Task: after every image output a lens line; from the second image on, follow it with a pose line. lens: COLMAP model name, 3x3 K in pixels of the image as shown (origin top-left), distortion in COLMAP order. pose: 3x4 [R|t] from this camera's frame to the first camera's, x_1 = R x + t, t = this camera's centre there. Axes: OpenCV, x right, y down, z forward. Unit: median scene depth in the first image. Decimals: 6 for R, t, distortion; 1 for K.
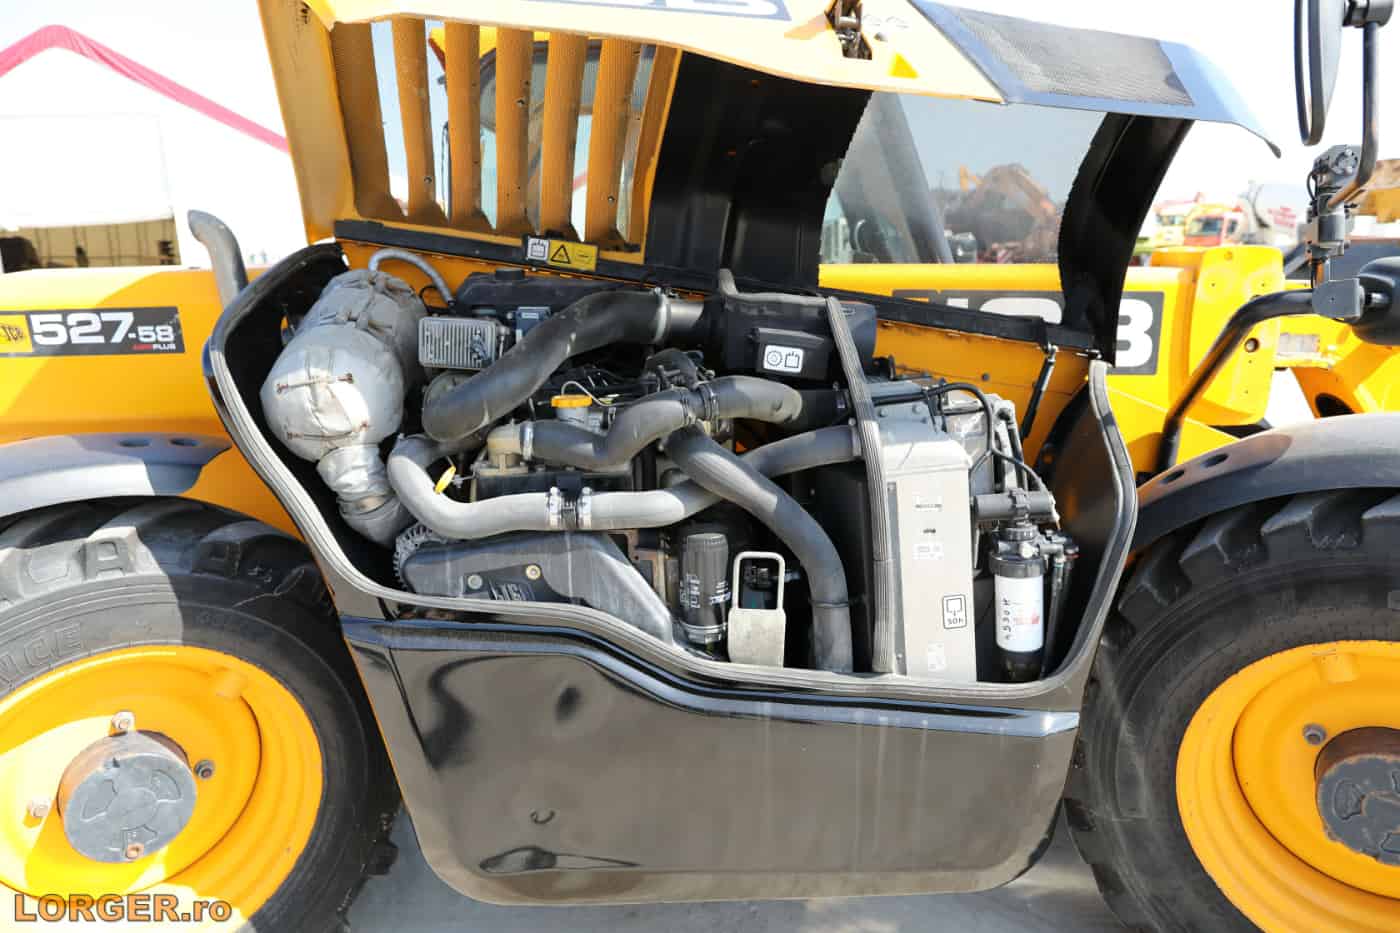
lens RADIAL K [[971.6, 0, 701.3], [0, 971.6, 466.7], [0, 0, 1]] dist [-0.018702, 0.006231]
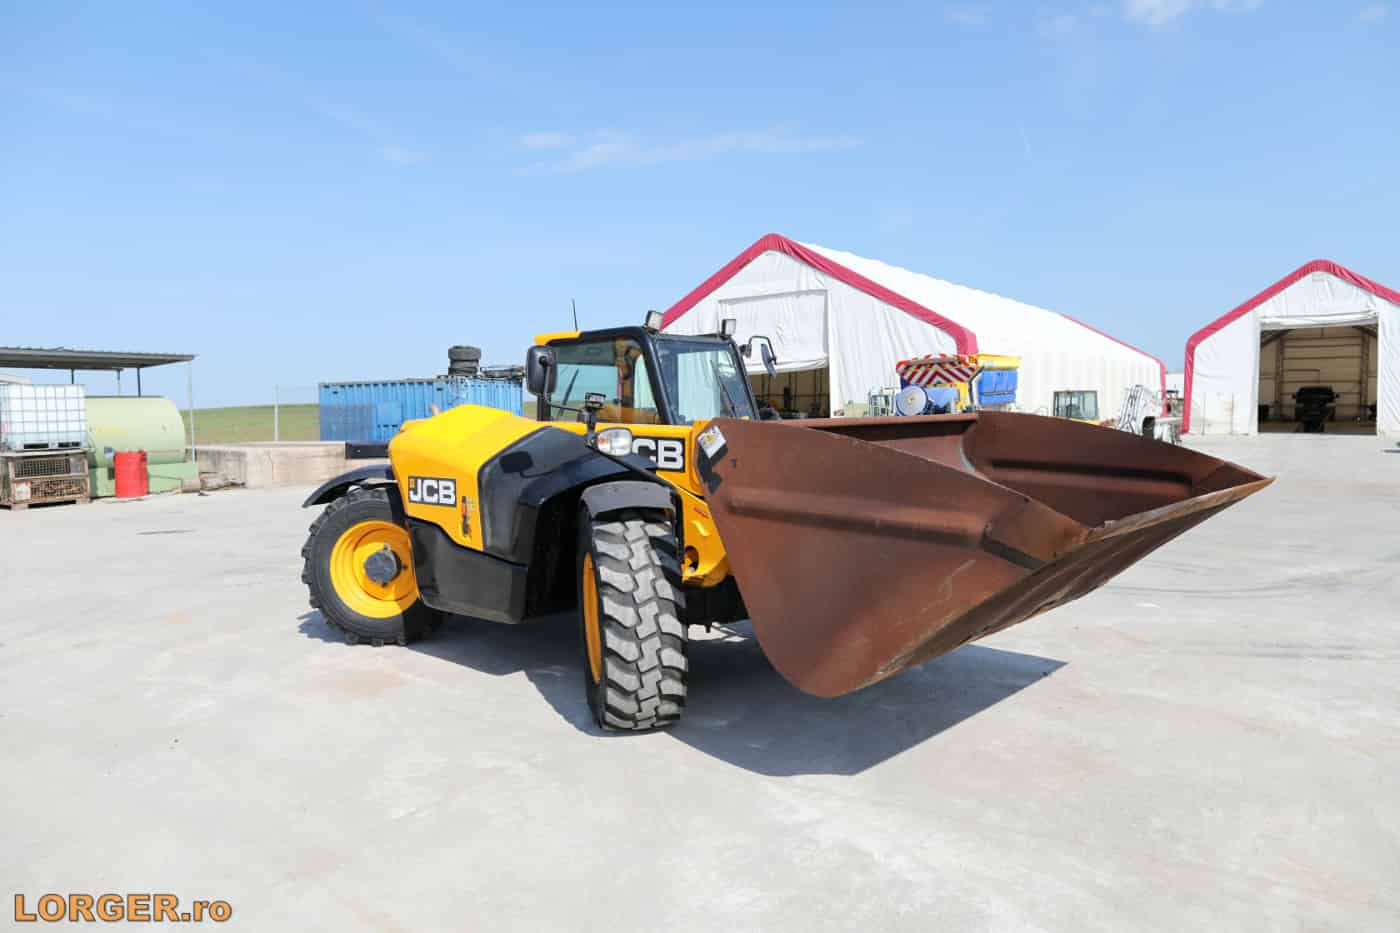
lens RADIAL K [[971.6, 0, 706.6], [0, 971.6, 464.8], [0, 0, 1]] dist [-0.018702, 0.006231]
pose [[0.751546, 0.051720, -0.657651, 2.266090], [-0.140833, 0.986518, -0.083356, 0.088867], [0.644473, 0.155264, 0.748697, -0.829826]]
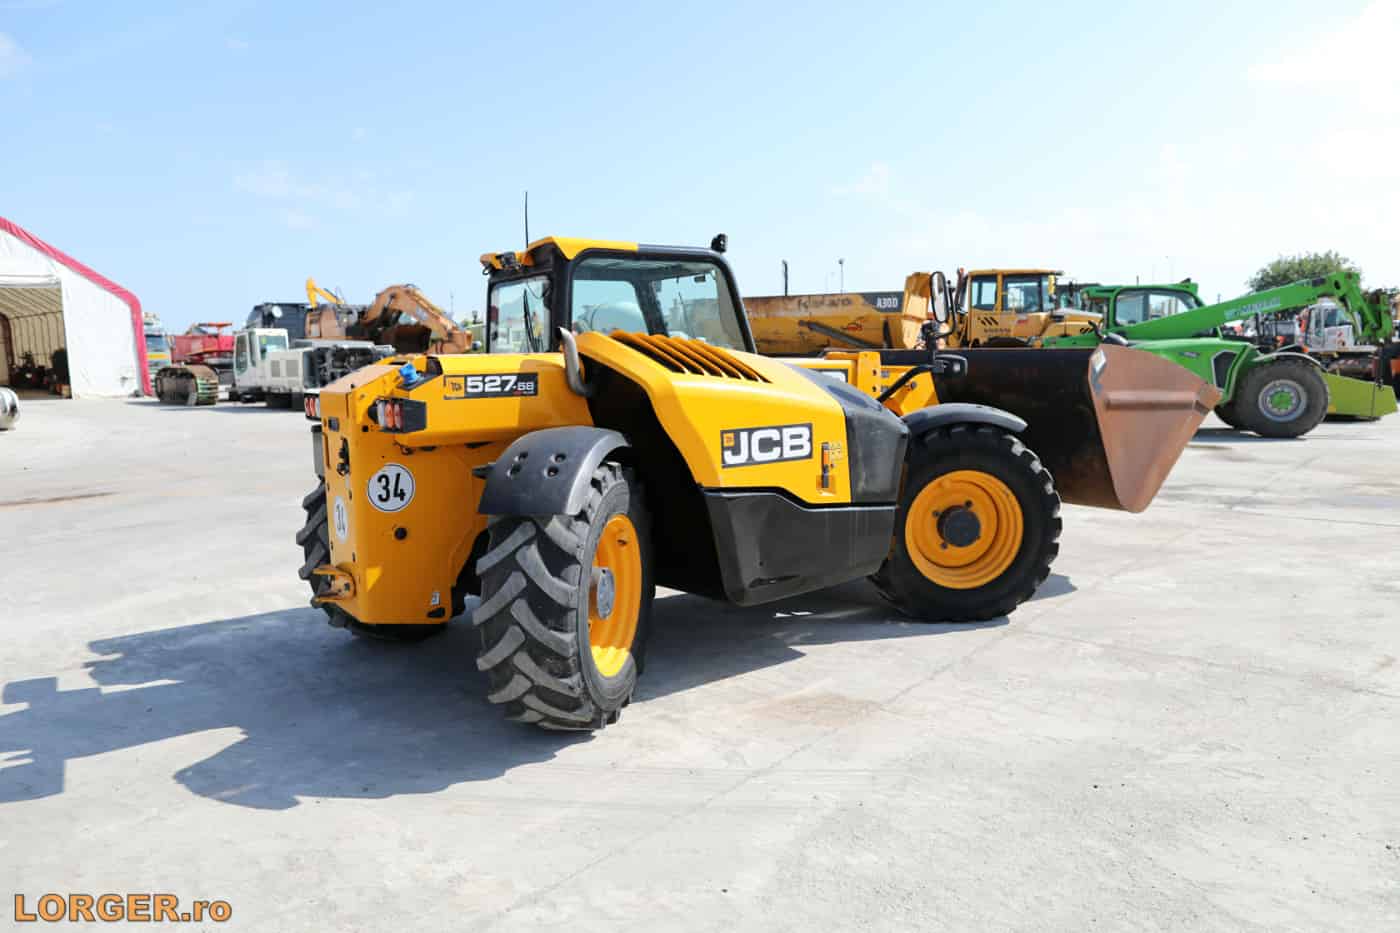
lens RADIAL K [[971.6, 0, 703.3], [0, 971.6, 466.0], [0, 0, 1]] dist [-0.018702, 0.006231]
pose [[0.767655, -0.060135, 0.638035, -1.573435], [0.130375, 0.989422, -0.063607, 0.200961], [-0.627461, 0.132012, 0.767376, -0.748798]]
